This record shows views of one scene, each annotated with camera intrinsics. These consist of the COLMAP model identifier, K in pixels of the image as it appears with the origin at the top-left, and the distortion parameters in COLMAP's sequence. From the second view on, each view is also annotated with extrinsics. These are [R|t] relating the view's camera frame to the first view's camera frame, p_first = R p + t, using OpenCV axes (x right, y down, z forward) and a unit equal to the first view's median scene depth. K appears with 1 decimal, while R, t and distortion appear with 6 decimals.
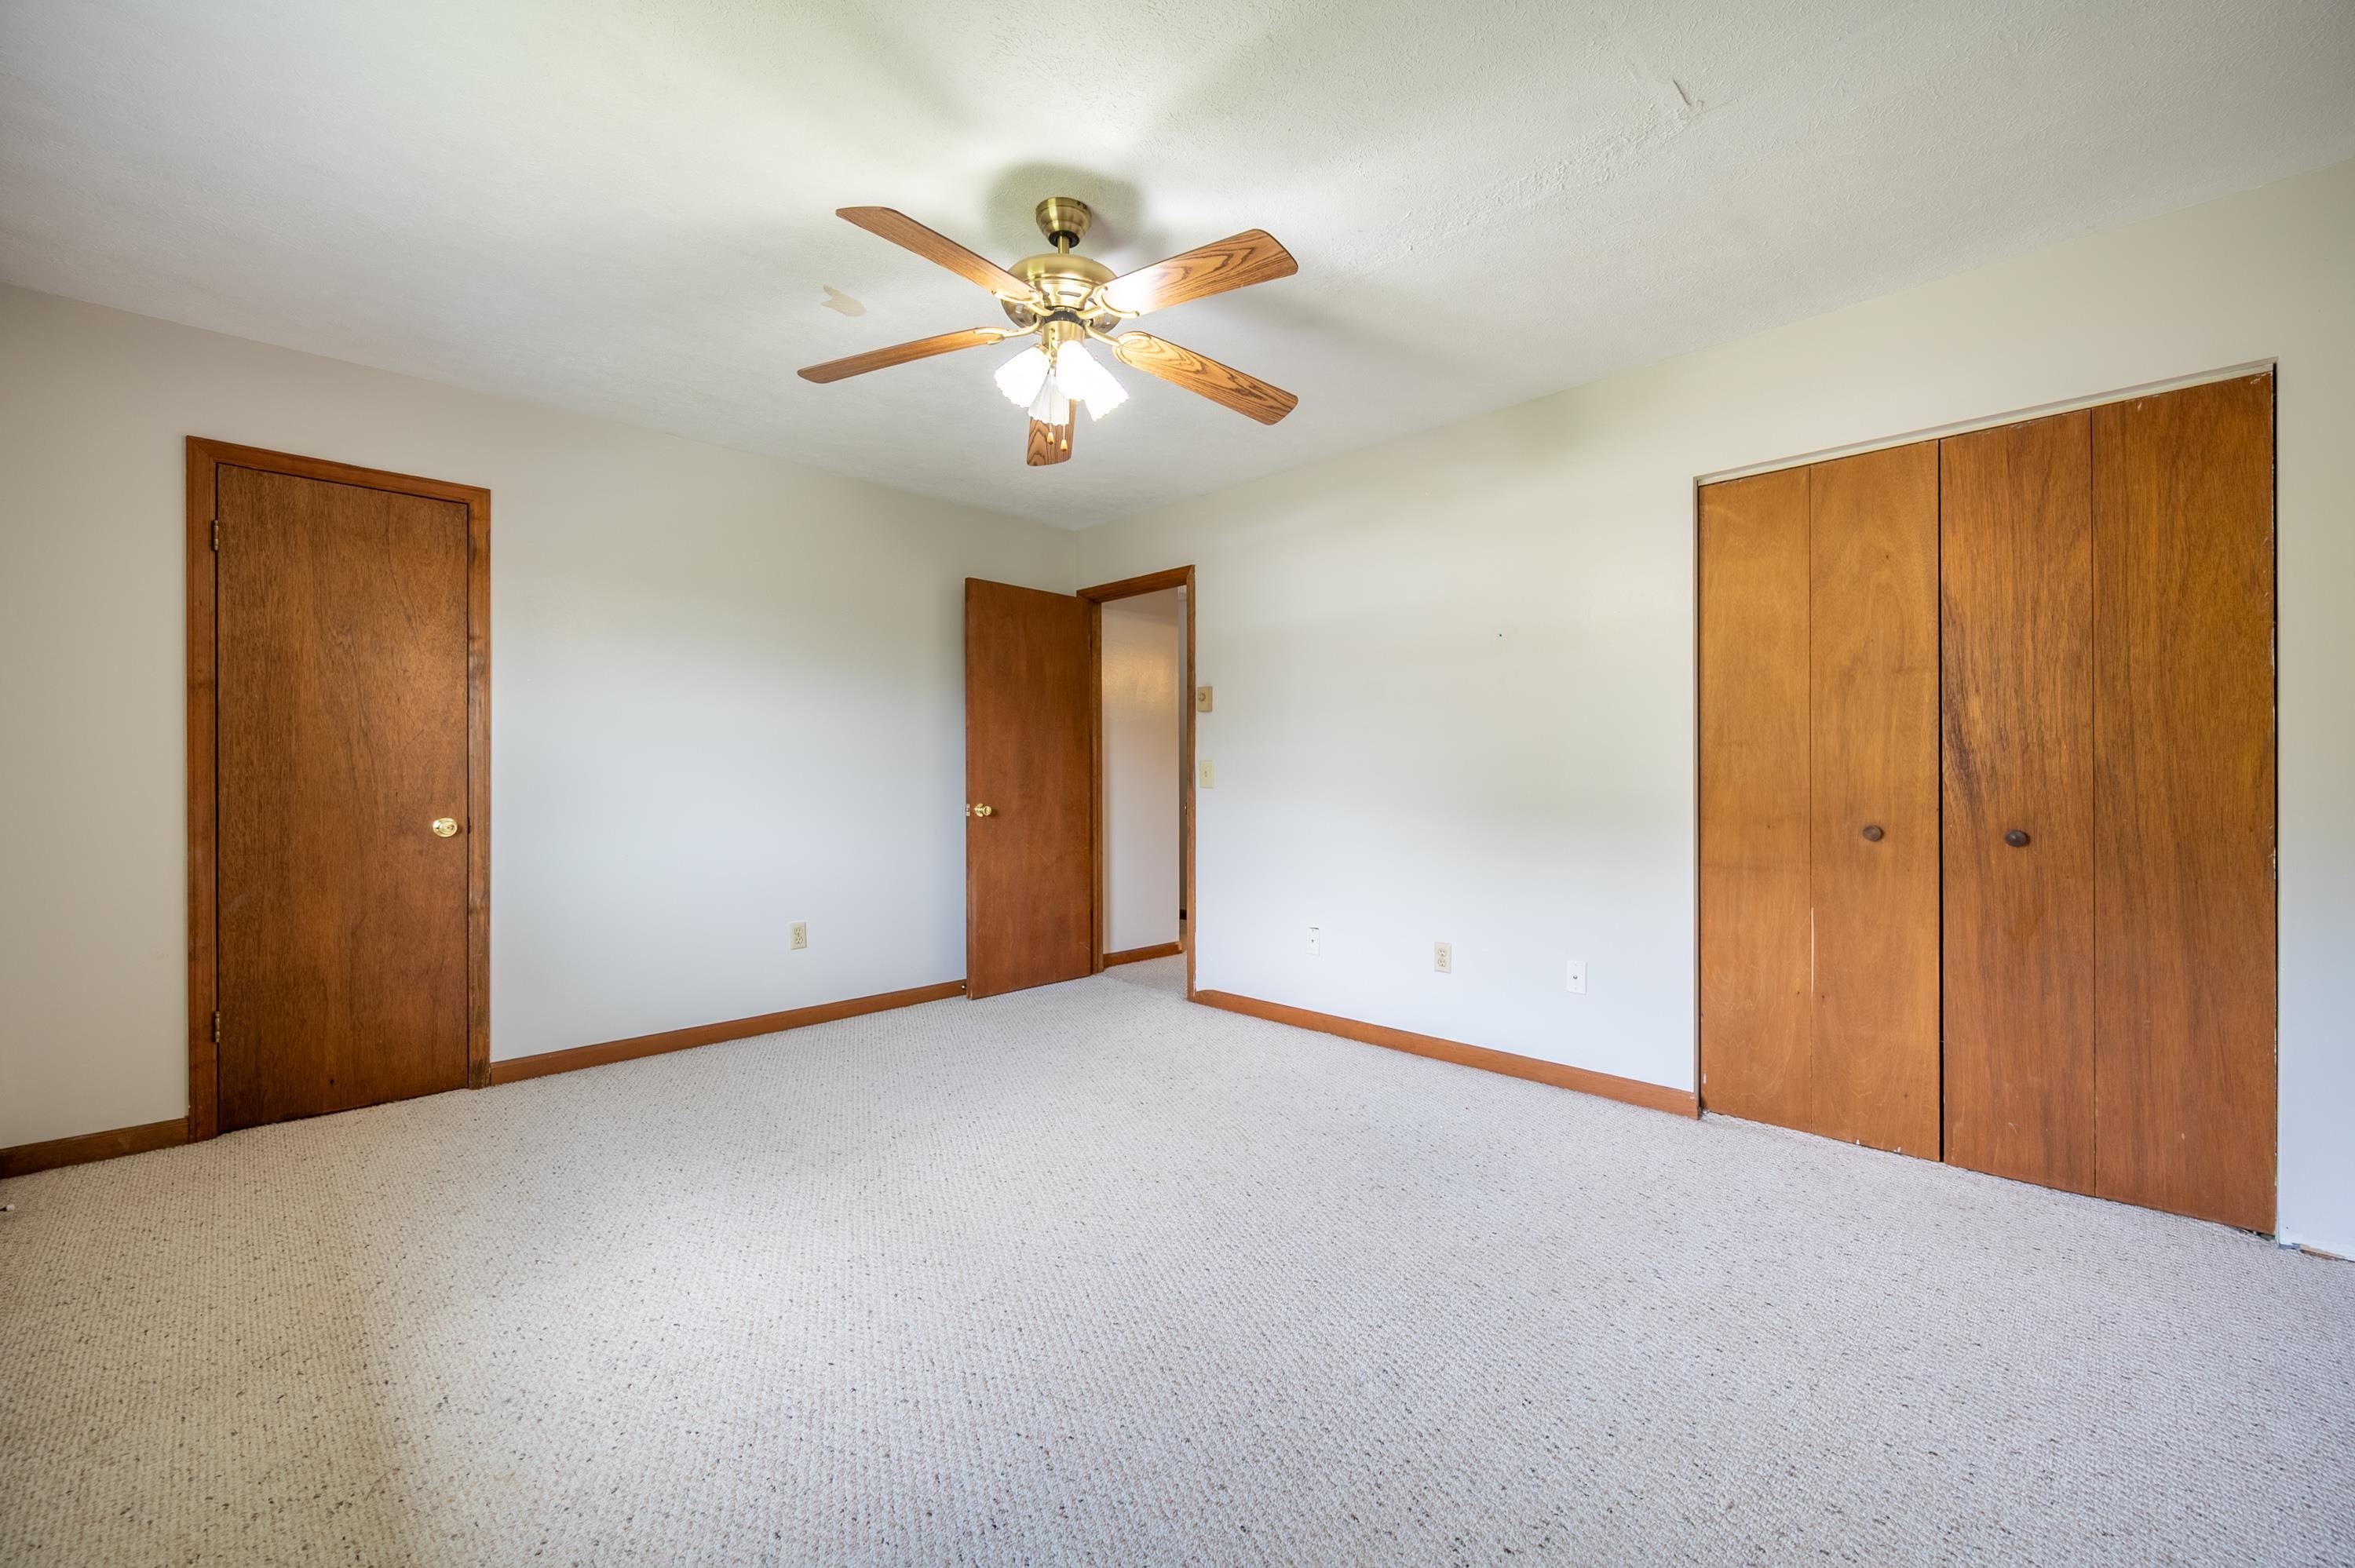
lens RADIAL K [[934.0, 0, 1181.7], [0, 934.0, 780.3], [0, 0, 1]] dist [-0.000973, -0.000013]
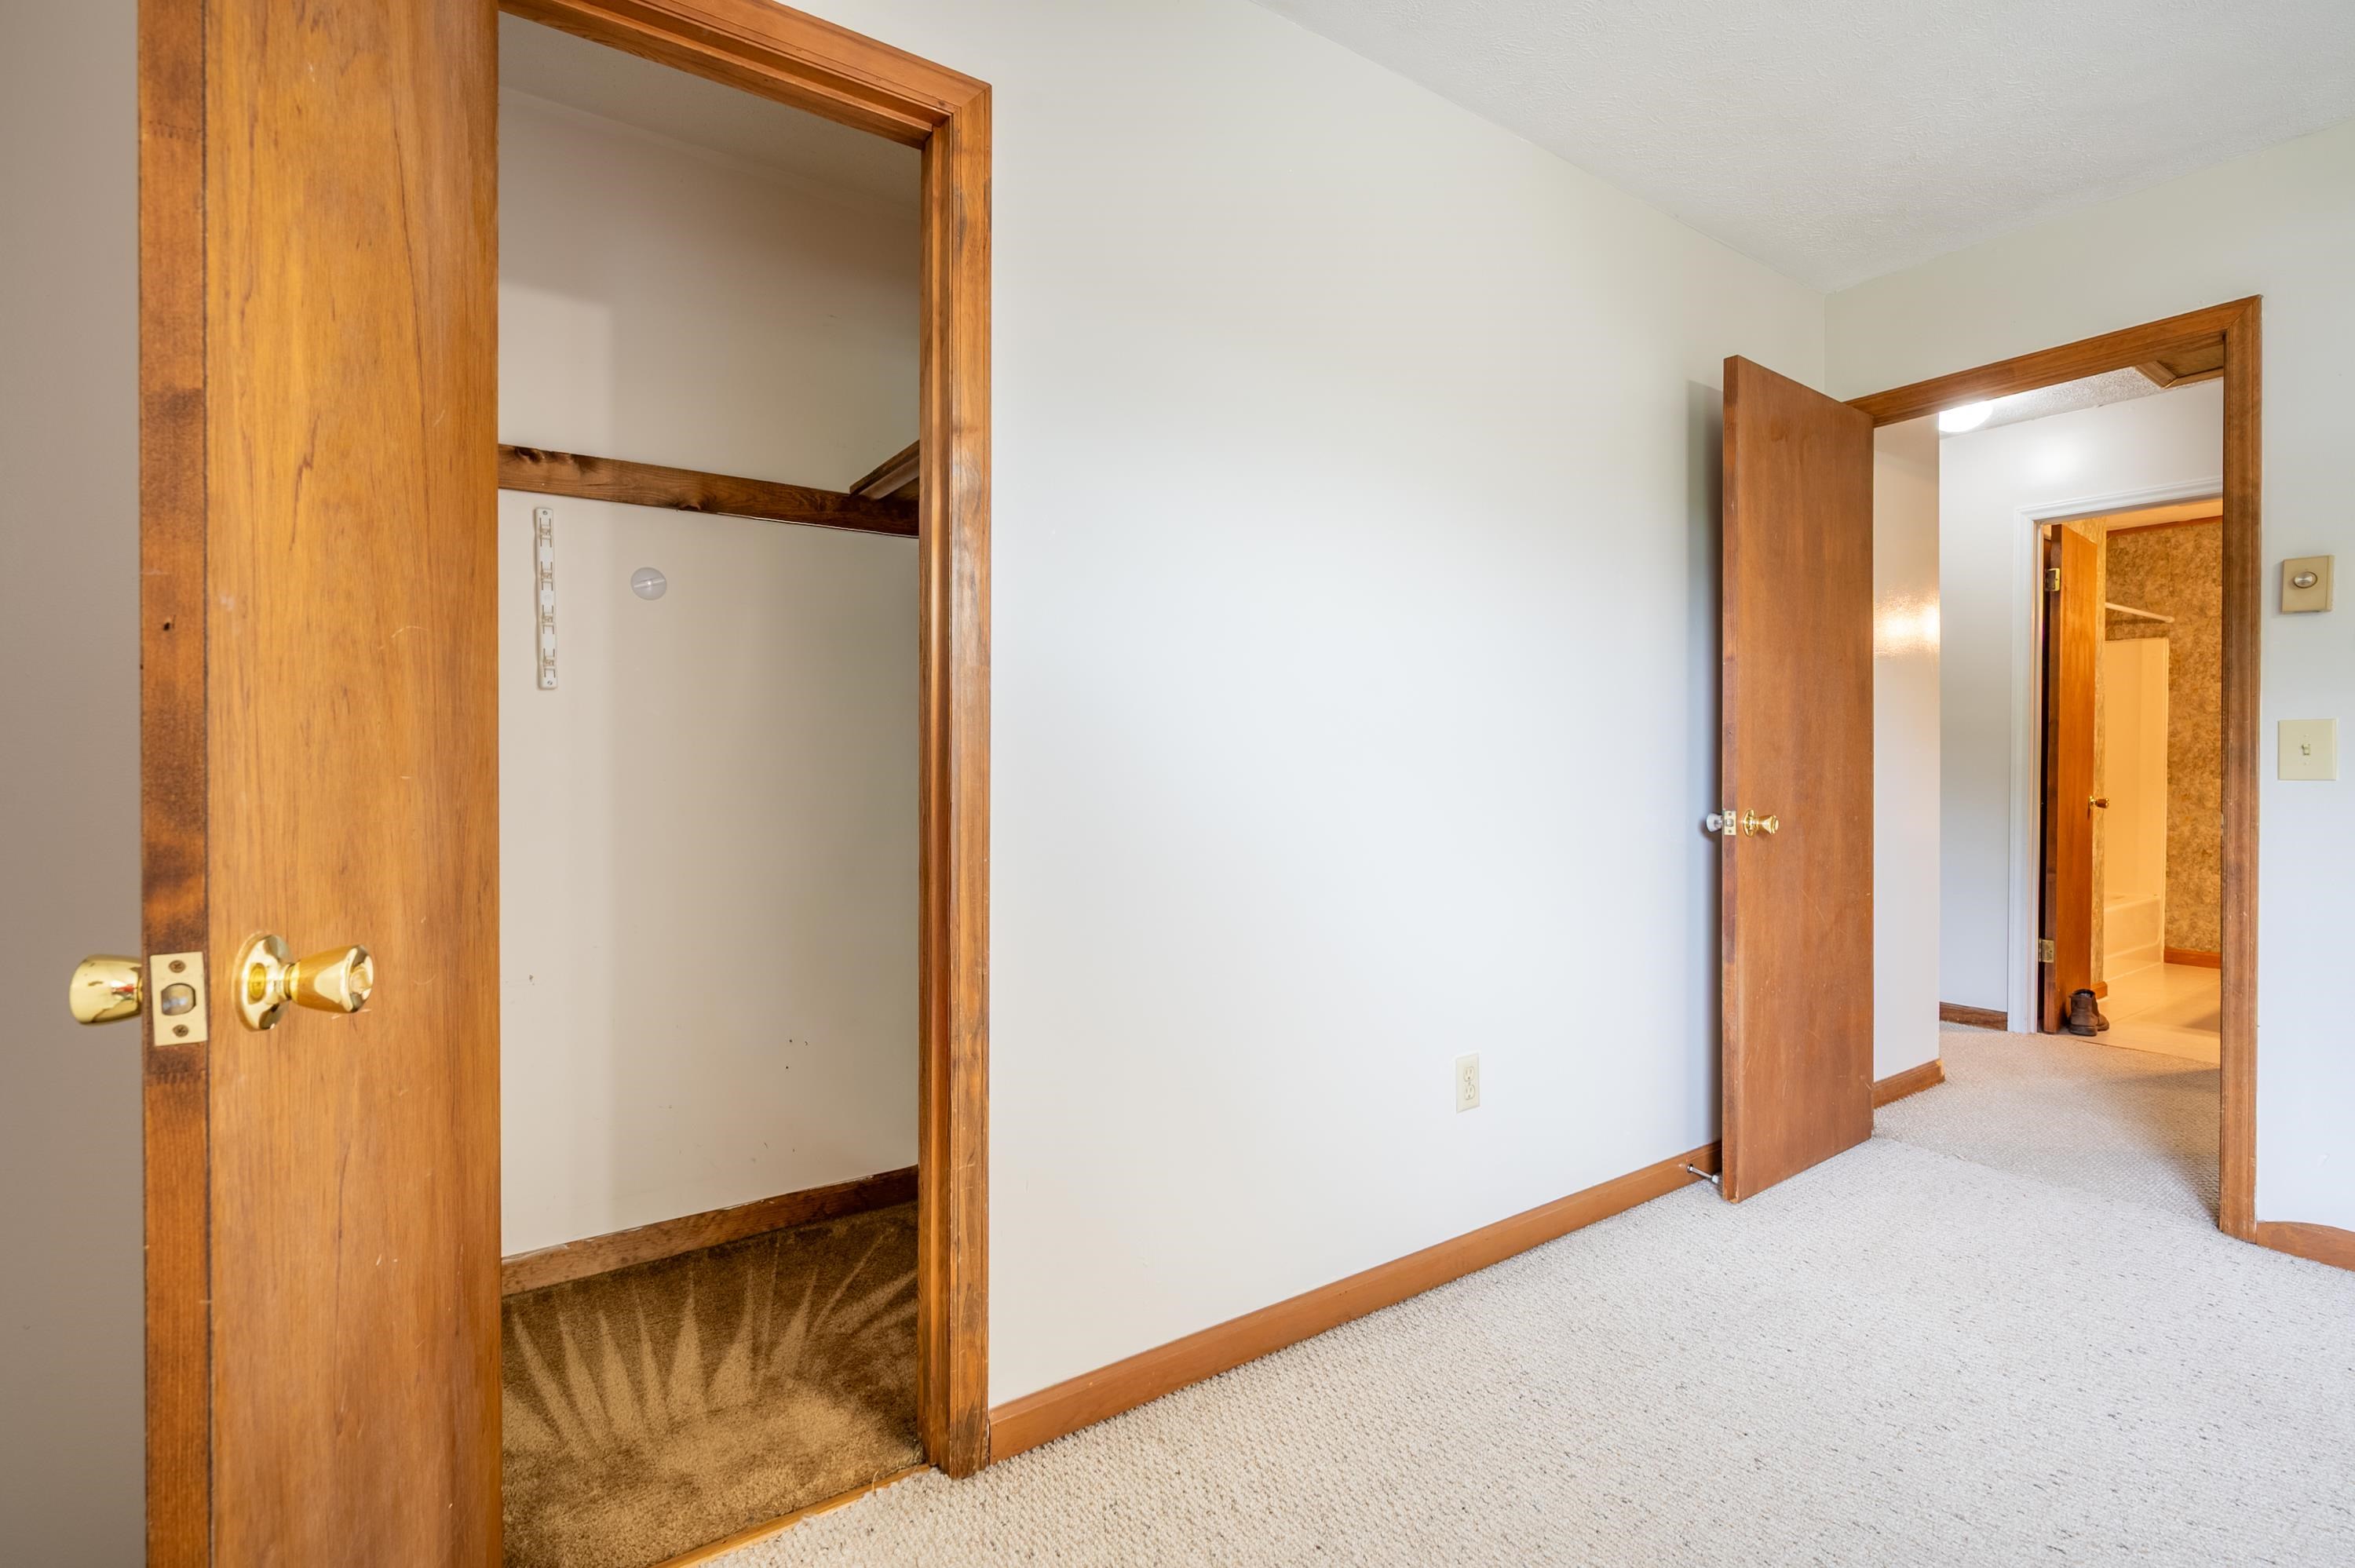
lens RADIAL K [[1060.1, 0, 1187.6], [0, 1060.1, 770.7], [0, 0, 1]] dist [-0.003059, -0.000814]
pose [[0.981402, 0.002194, -0.191952, -0.403024], [-0.001242, 0.999986, 0.005079, 0.001028], [0.191961, -0.004746, 0.981391, 0.388284]]
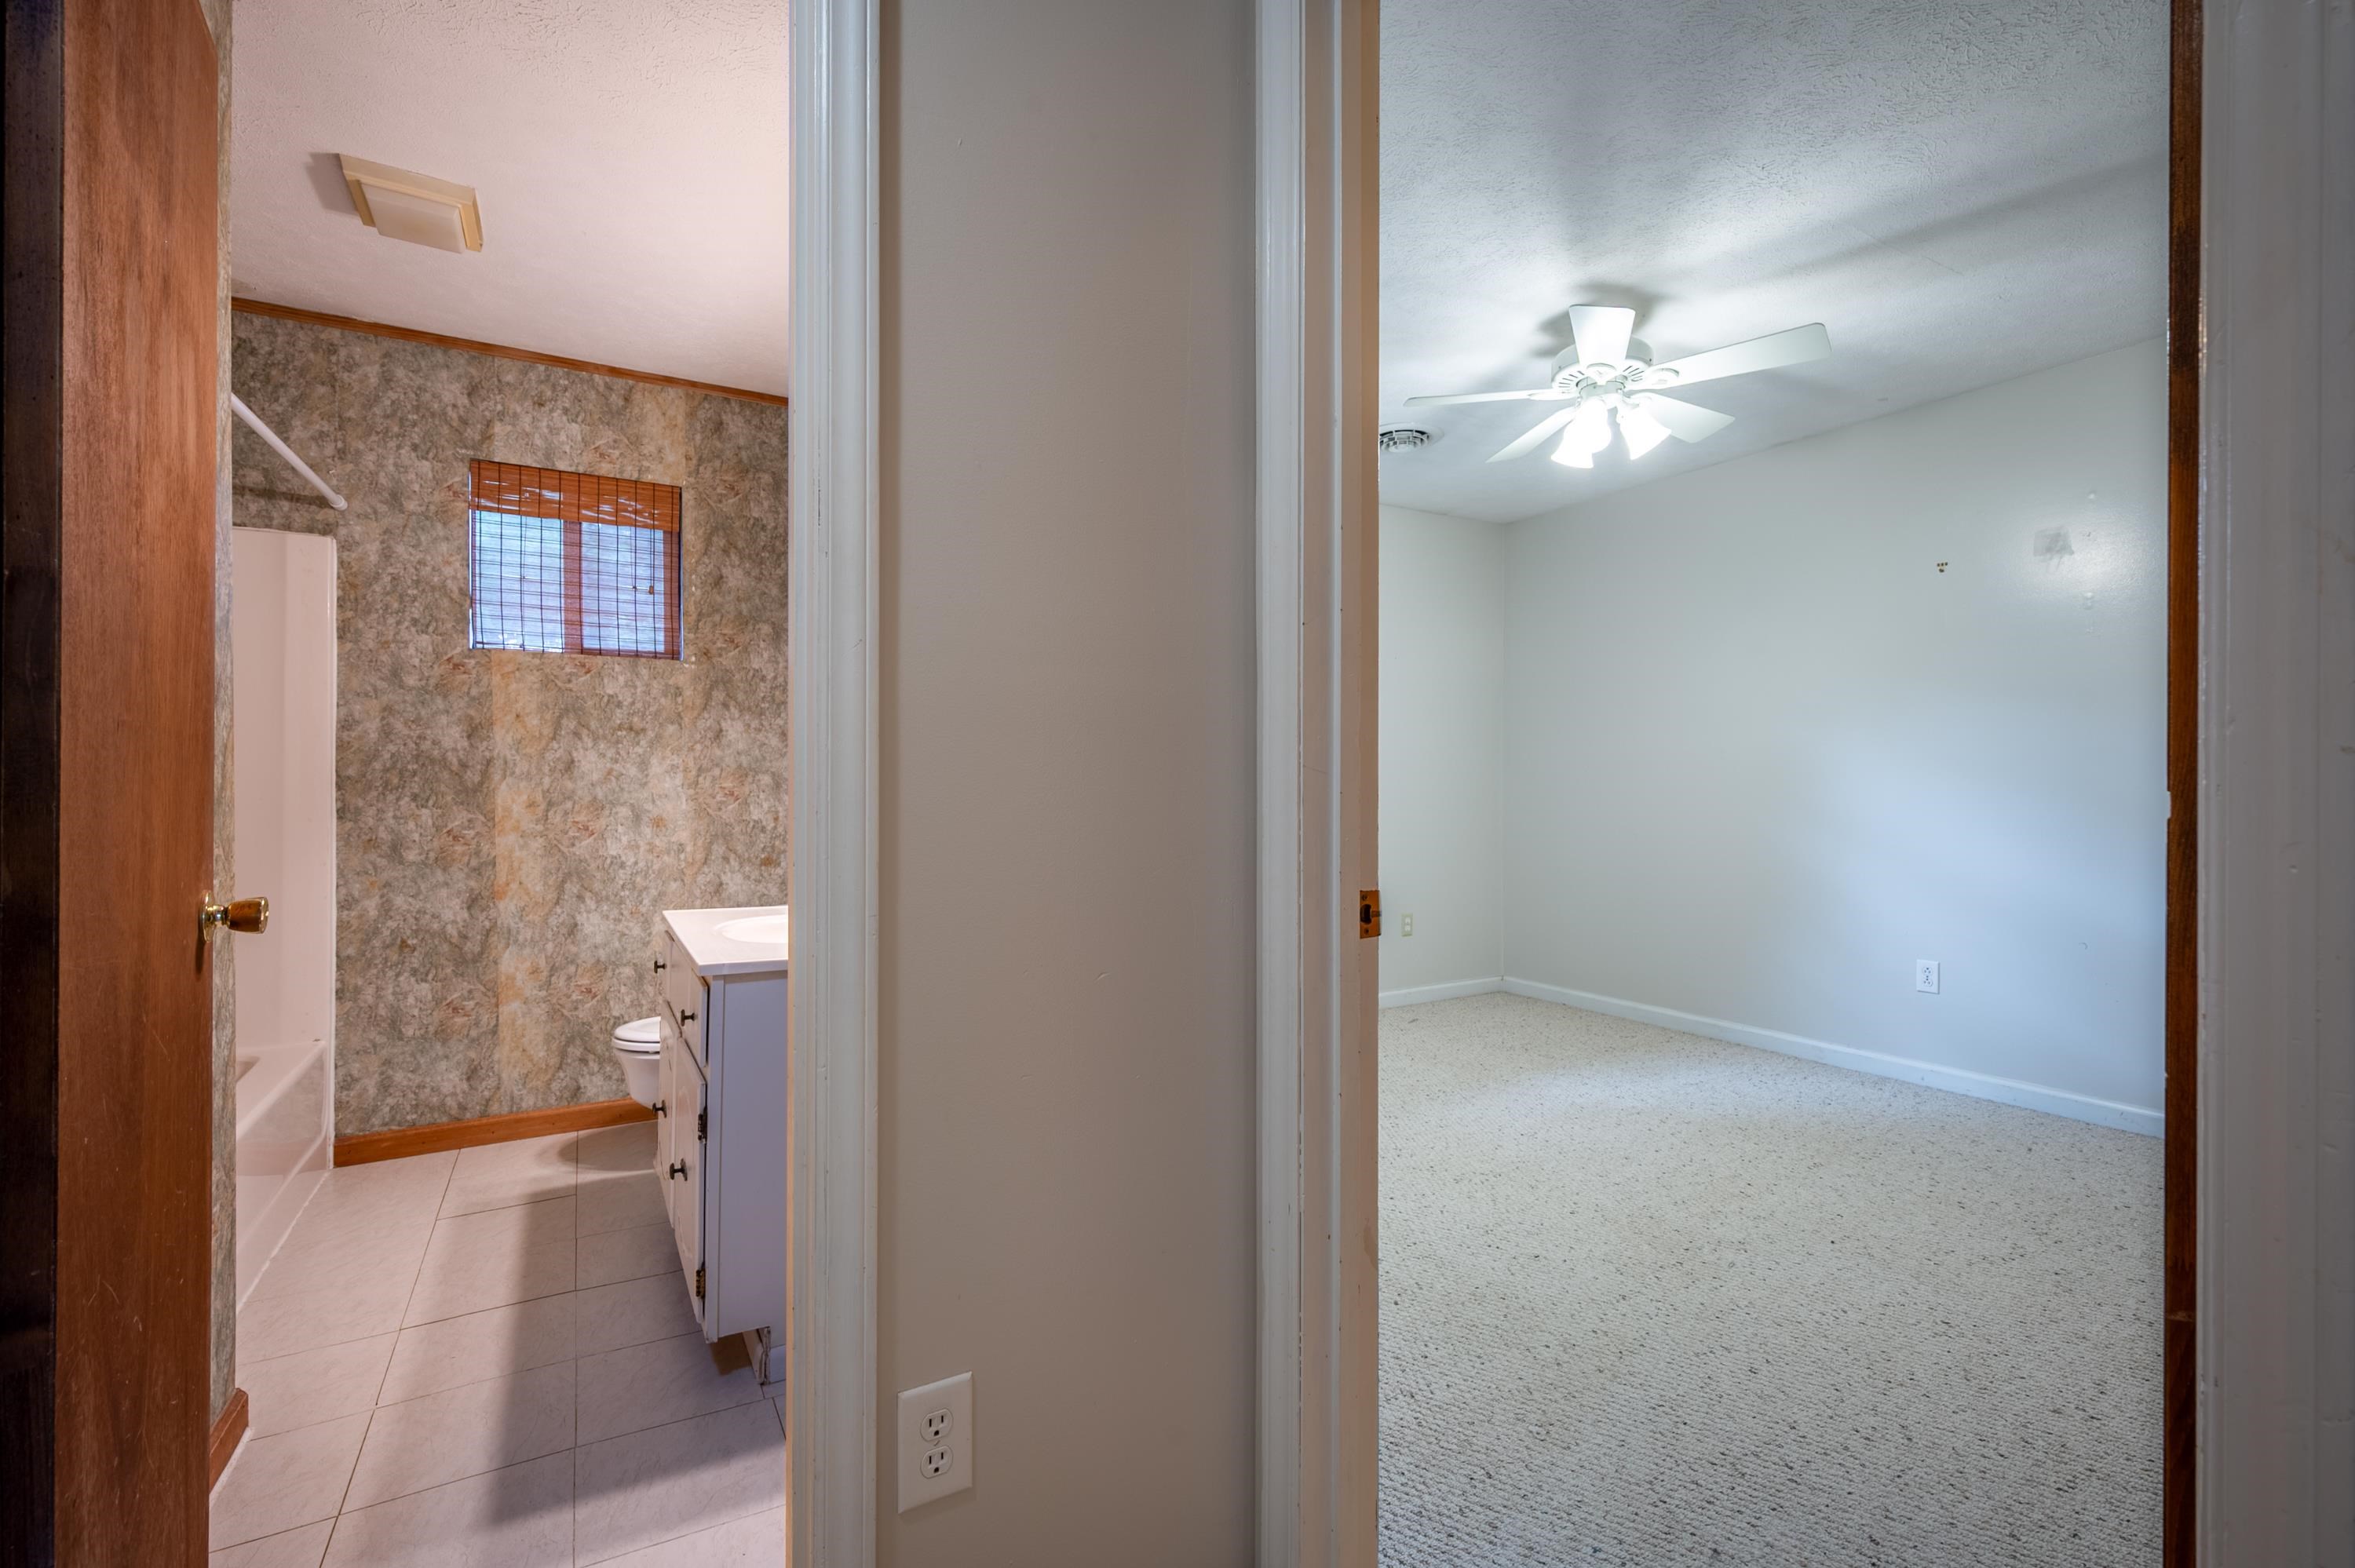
lens RADIAL K [[979.5, 0, 1125.5], [0, 979.5, 781.8], [0, 0, 1]] dist [0.001329, -0.000834]
pose [[0.275430, 0.001705, 0.961320, -0.204798], [0.008224, 0.999958, -0.004130, 0.002572], [-0.961286, 0.009044, 0.275404, 0.746368]]
